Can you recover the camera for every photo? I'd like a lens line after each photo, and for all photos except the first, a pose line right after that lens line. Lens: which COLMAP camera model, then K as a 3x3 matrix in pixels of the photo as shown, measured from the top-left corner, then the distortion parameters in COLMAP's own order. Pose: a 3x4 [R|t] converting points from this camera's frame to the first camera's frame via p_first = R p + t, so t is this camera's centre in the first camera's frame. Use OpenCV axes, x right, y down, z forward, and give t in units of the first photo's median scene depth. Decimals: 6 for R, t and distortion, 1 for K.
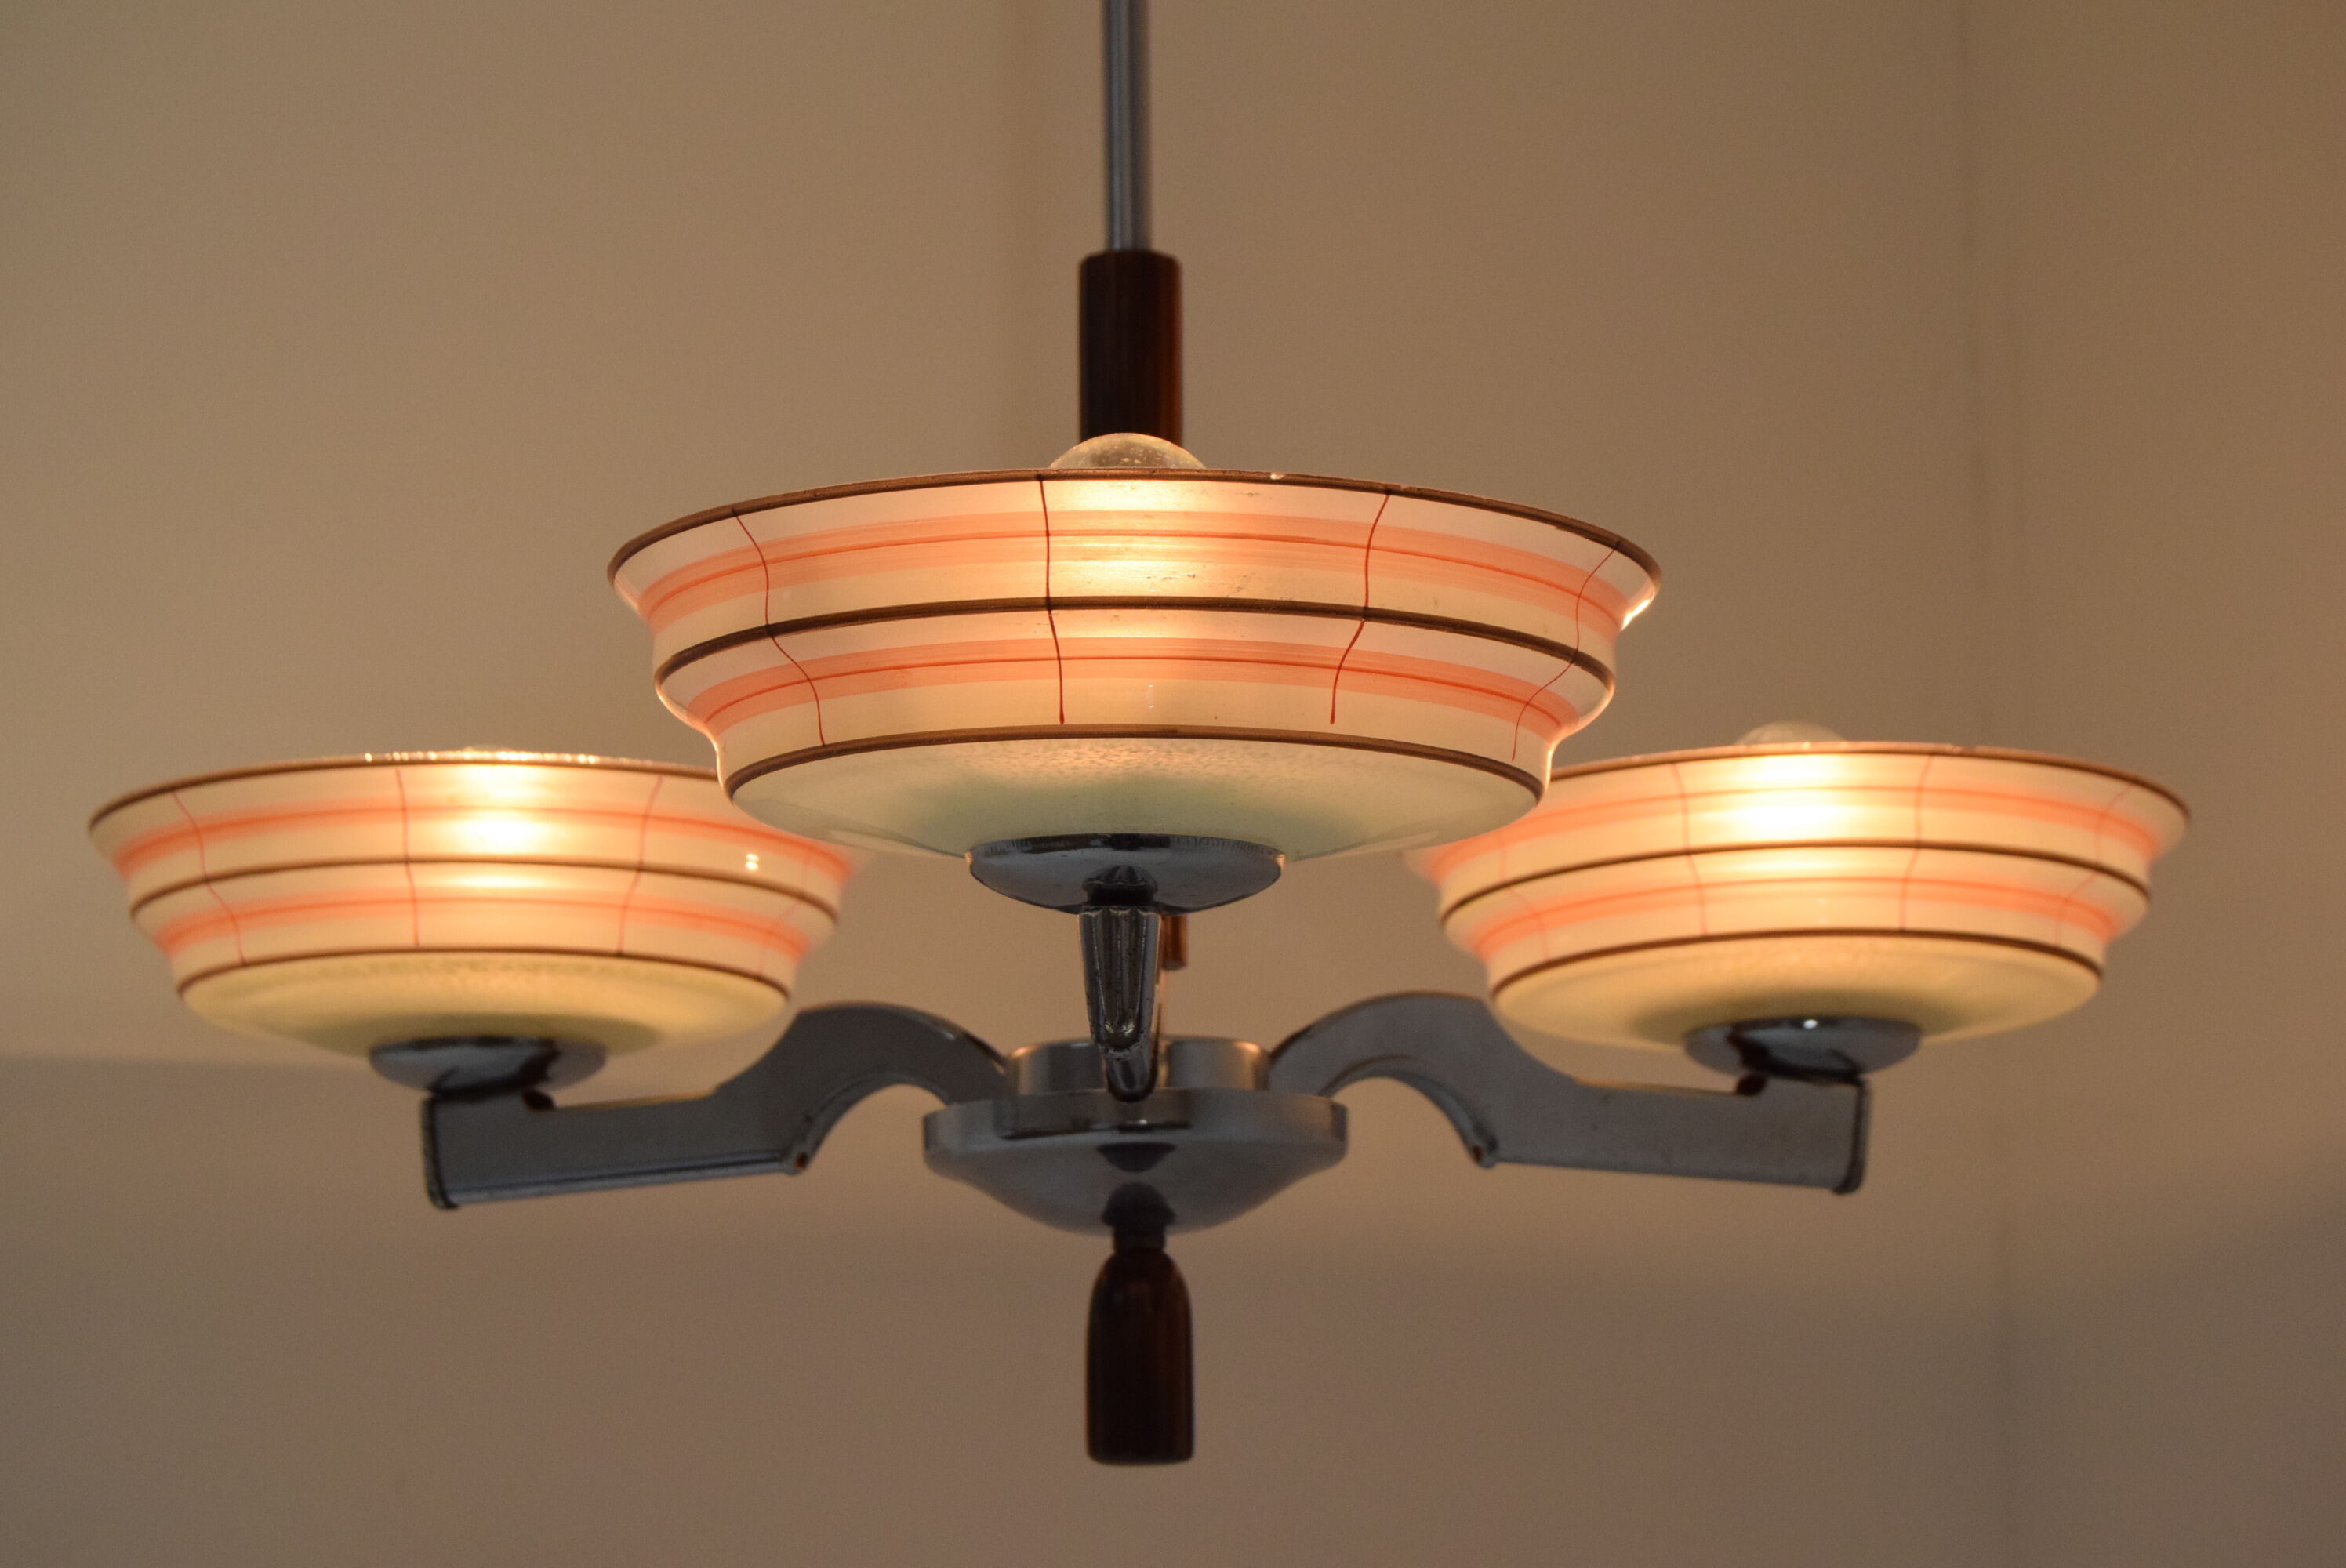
lens RADIAL K [[4857.1, 0, 1180.4], [0, 4857.1, 788.3], [0, 0, 1]] dist [0.020980, 0.000000]
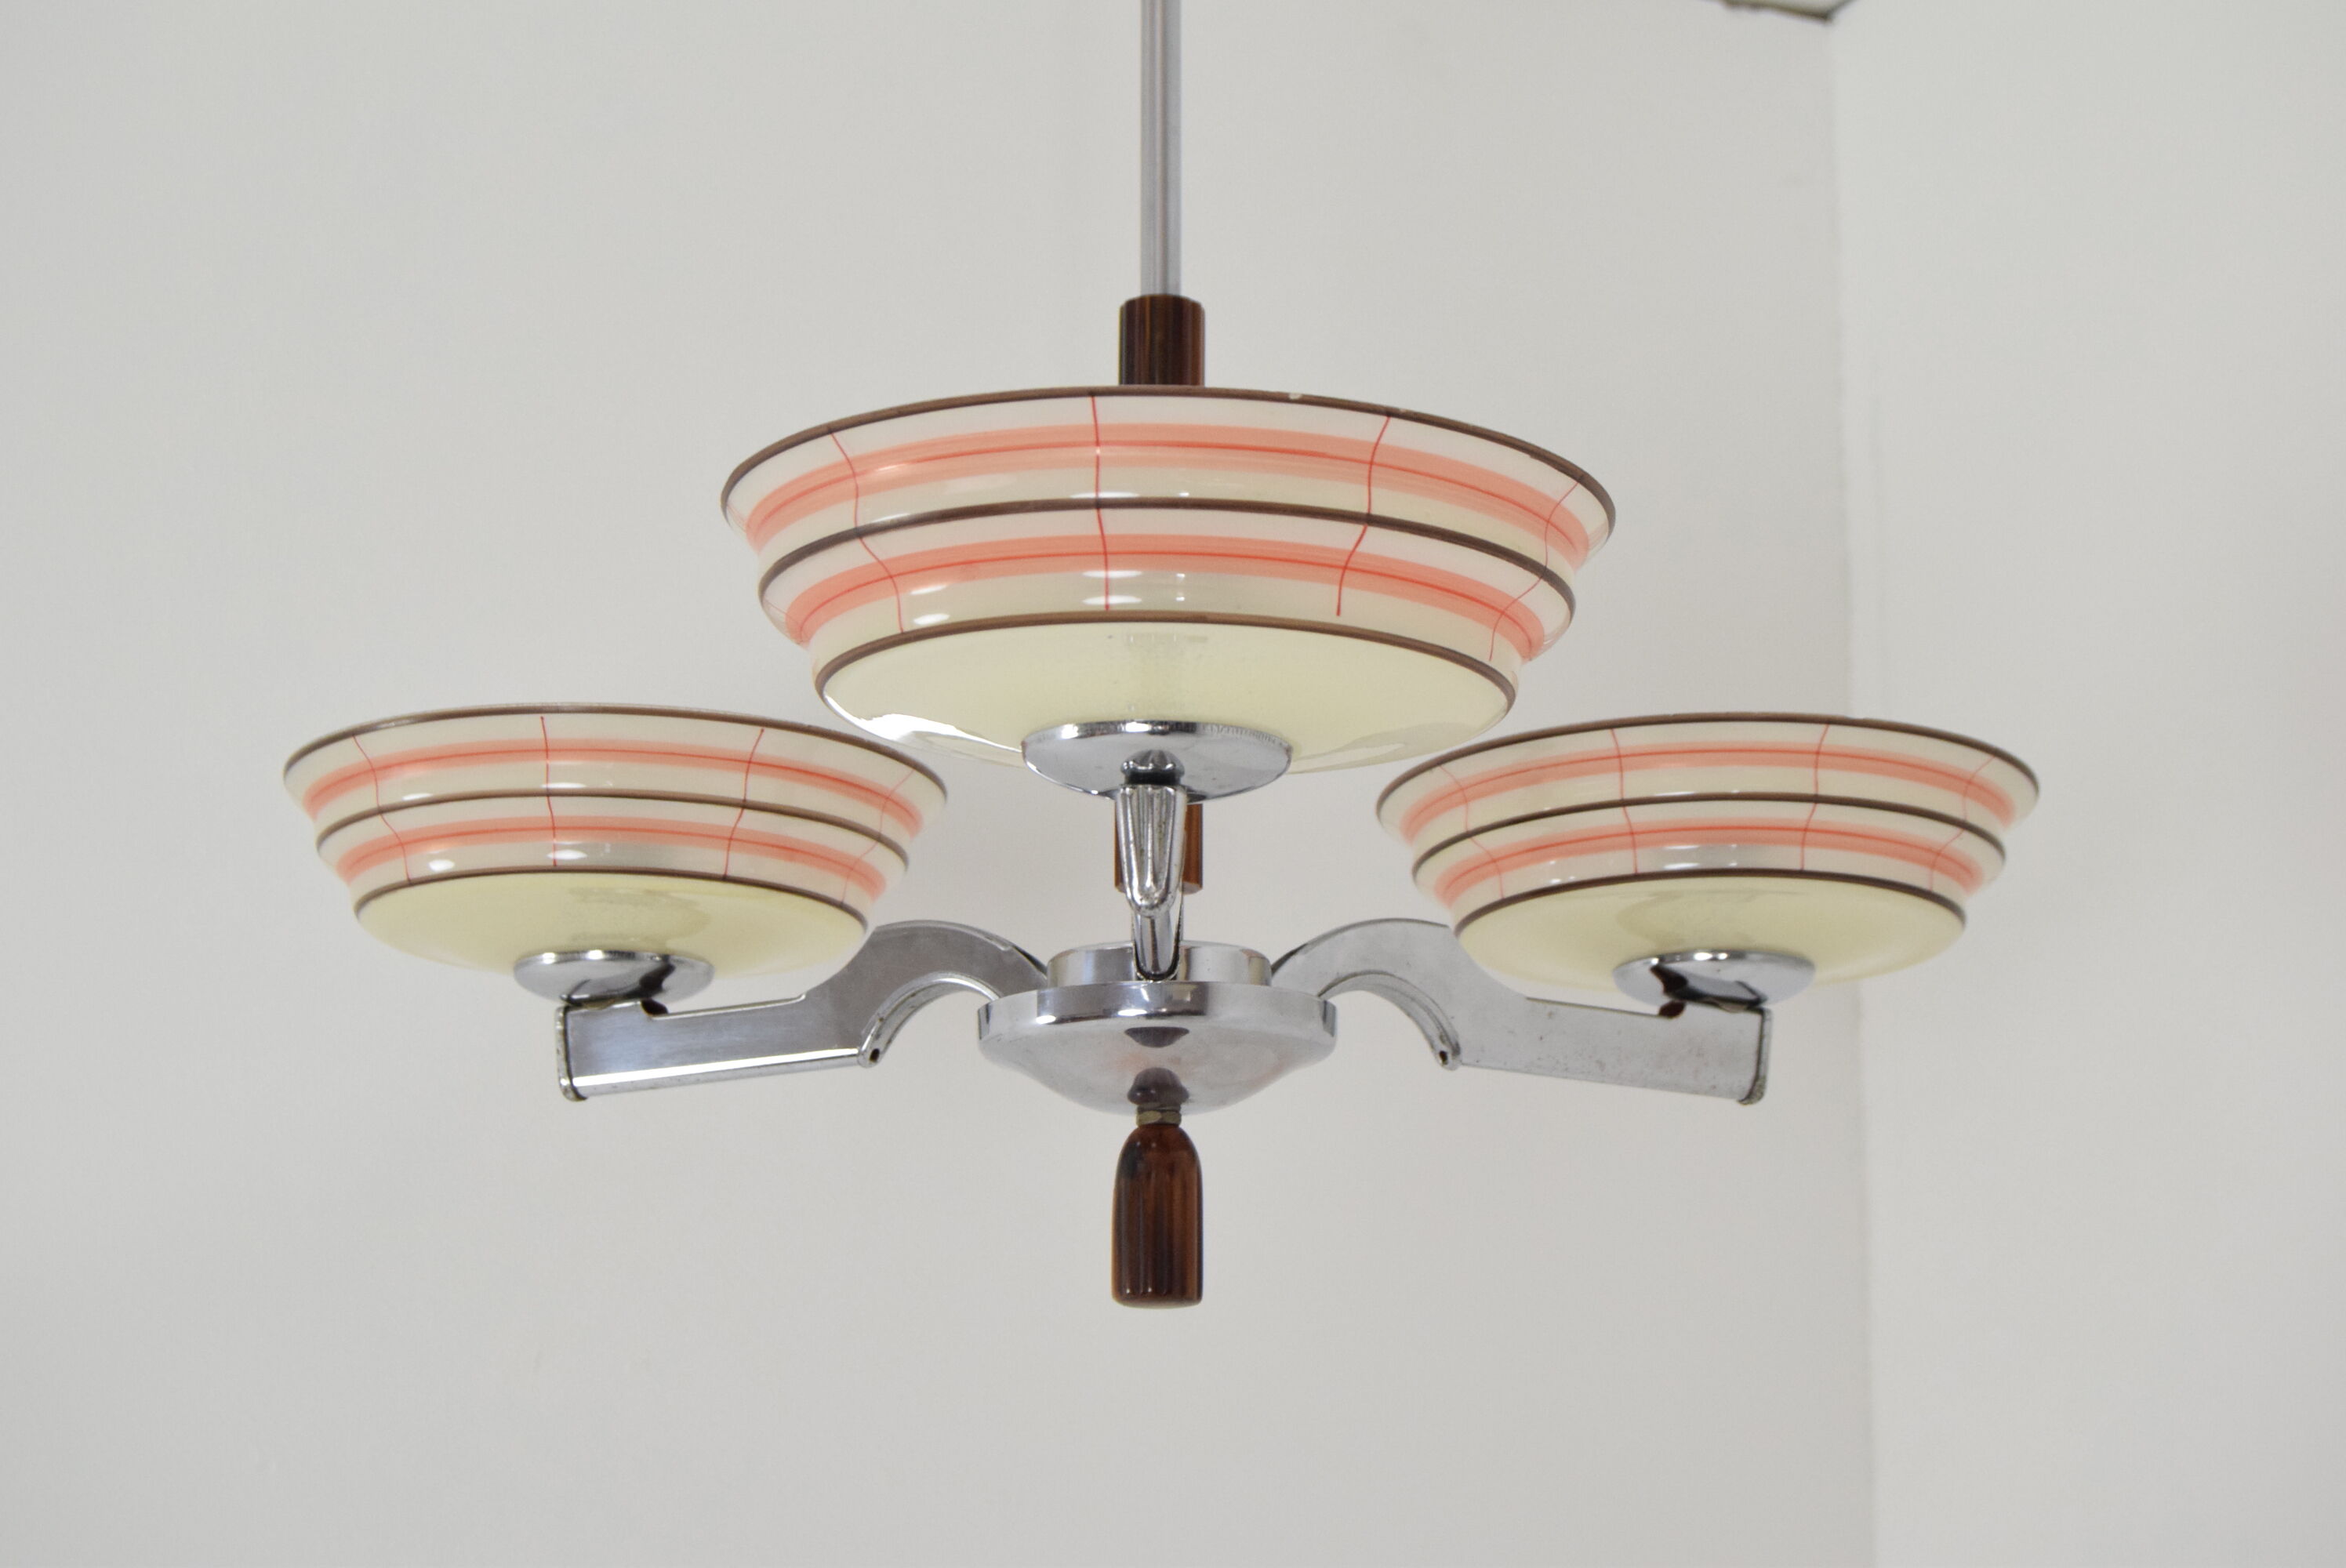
lens RADIAL K [[3845.6, 0, 1191.8], [0, 3845.6, 786.3], [0, 0, 1]] dist [-0.012299, 0.000000]
pose [[0.999888, 0.014368, 0.004102, -0.005350], [-0.014182, 0.999008, -0.042213, 0.050460], [-0.004705, 0.042150, 0.999100, 0.057910]]
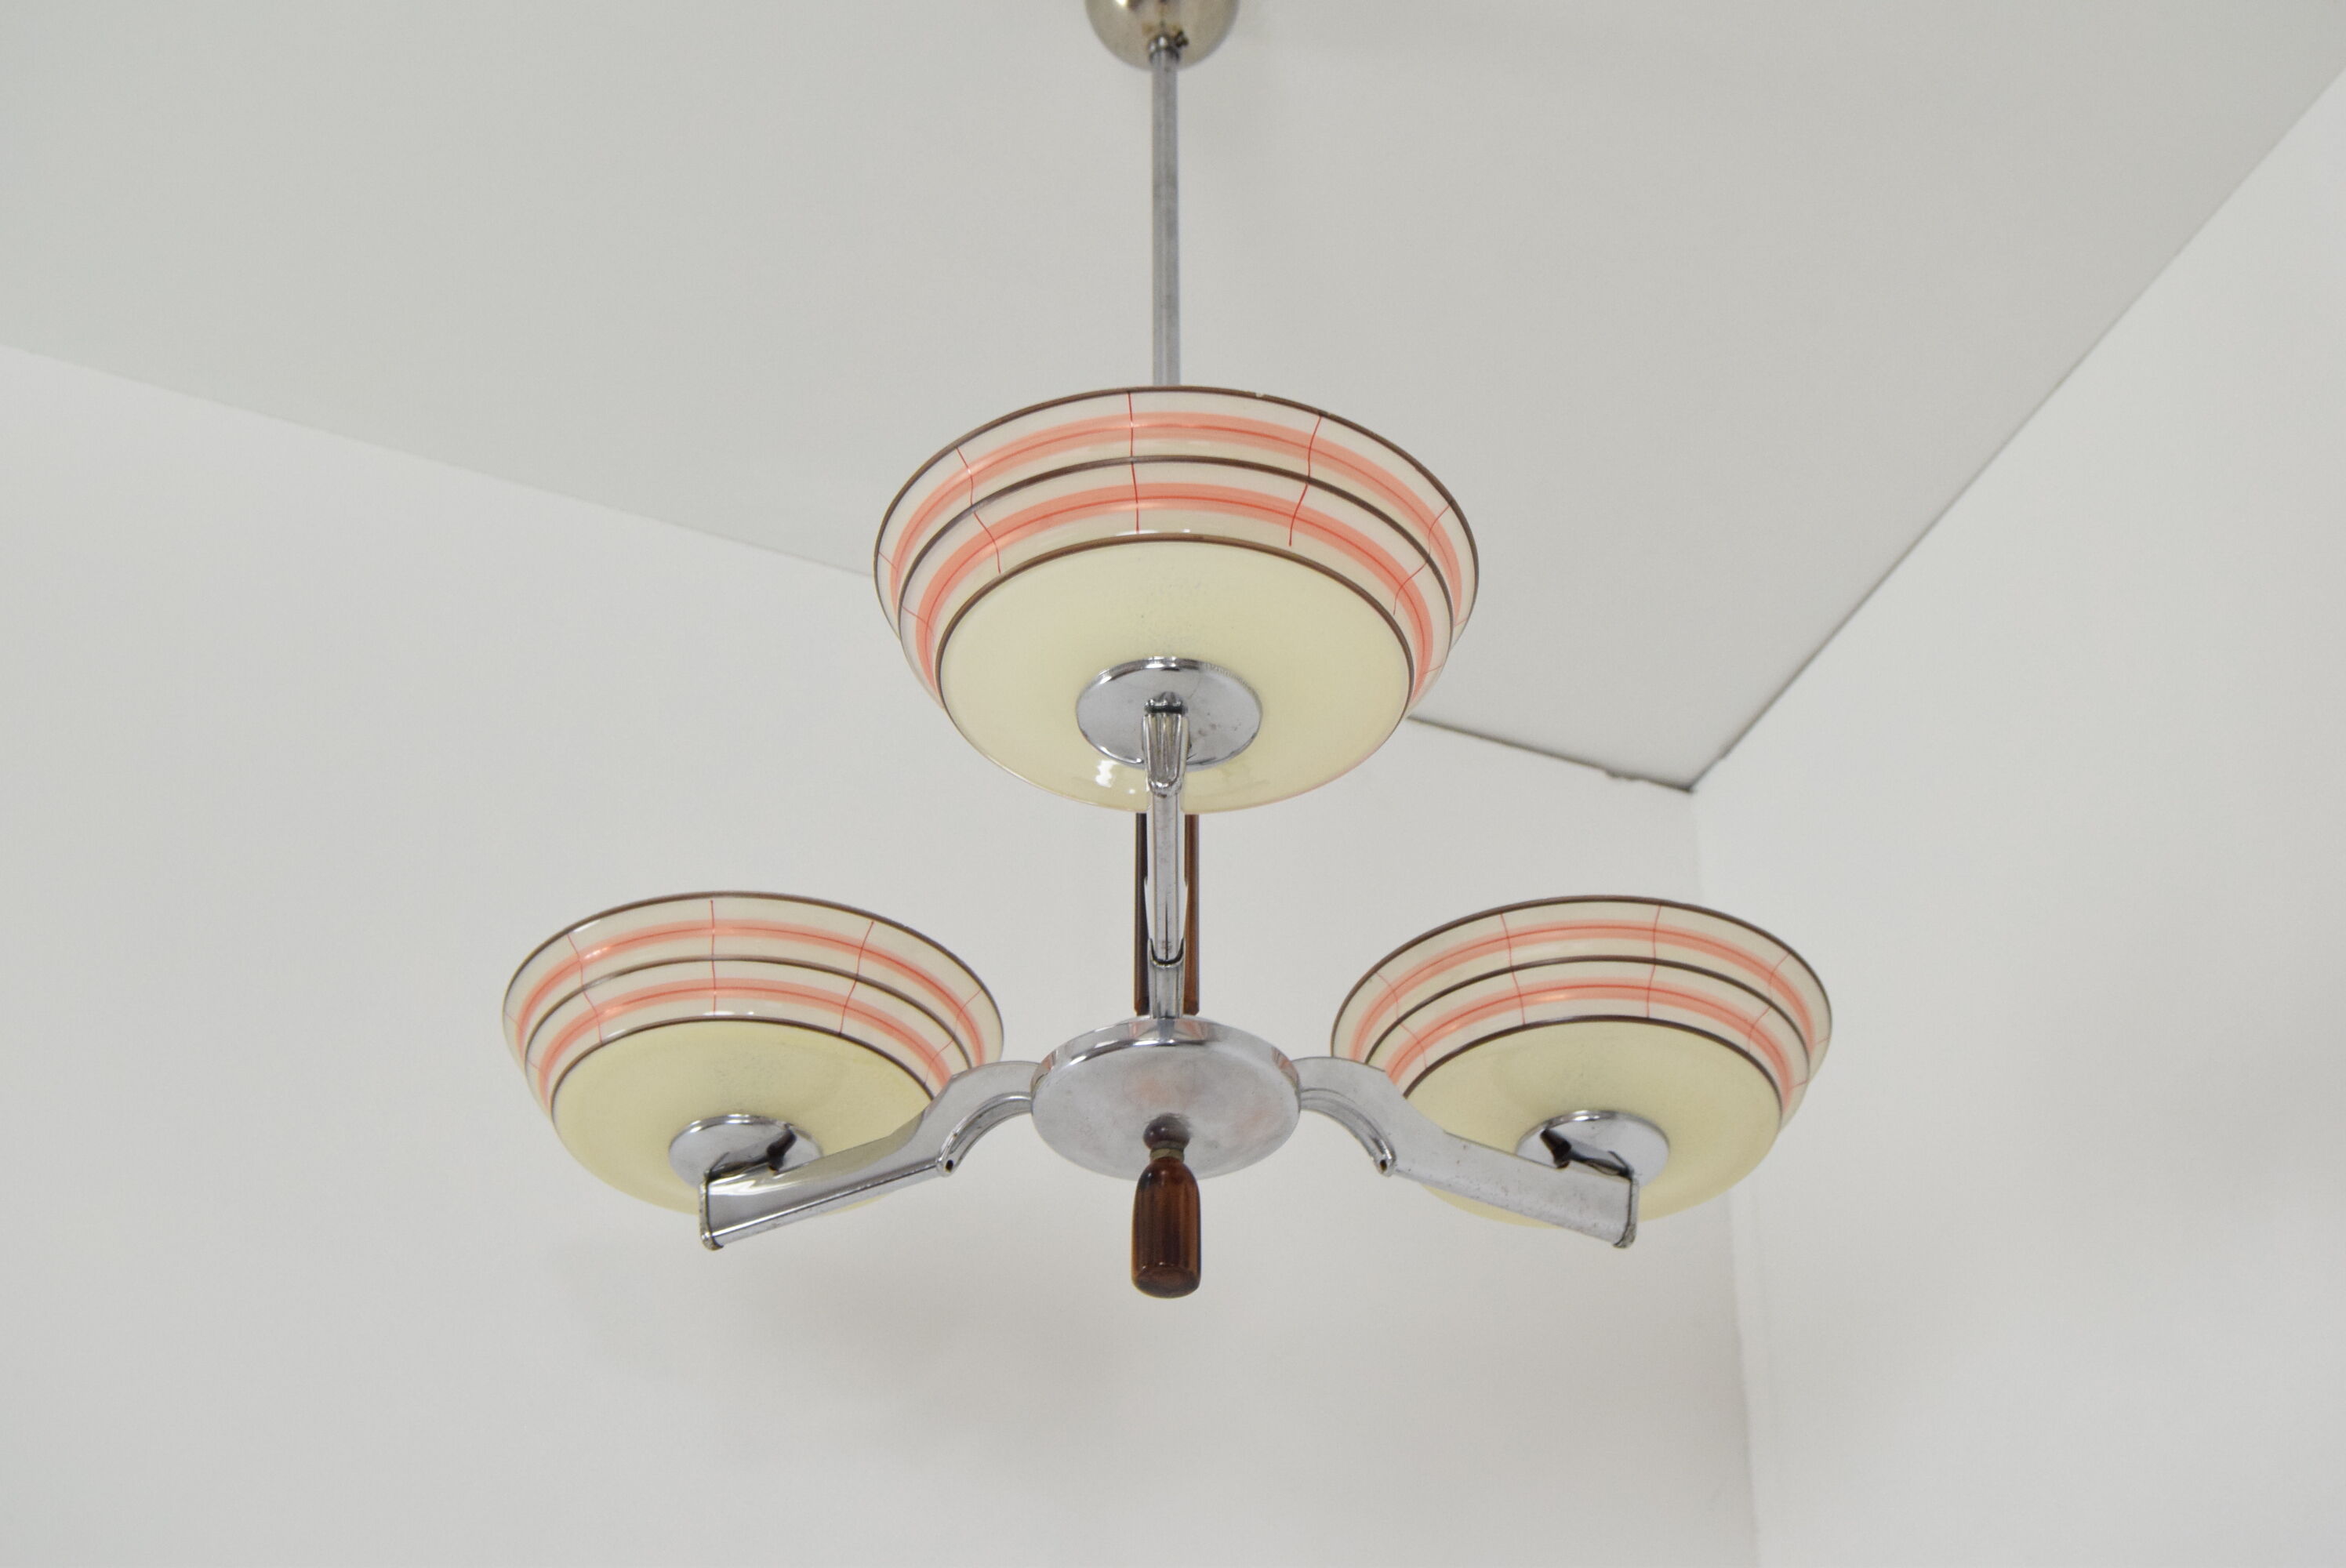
lens RADIAL K [[3829.1, 0, 1171.2], [0, 3829.1, 770.2], [0, 0, 1]] dist [0.010538, 0.000000]
pose [[0.999937, 0.011160, -0.001189, -0.007079], [-0.010645, 0.909506, -0.415554, 0.480682], [-0.003556, 0.415541, 0.909568, -0.175866]]
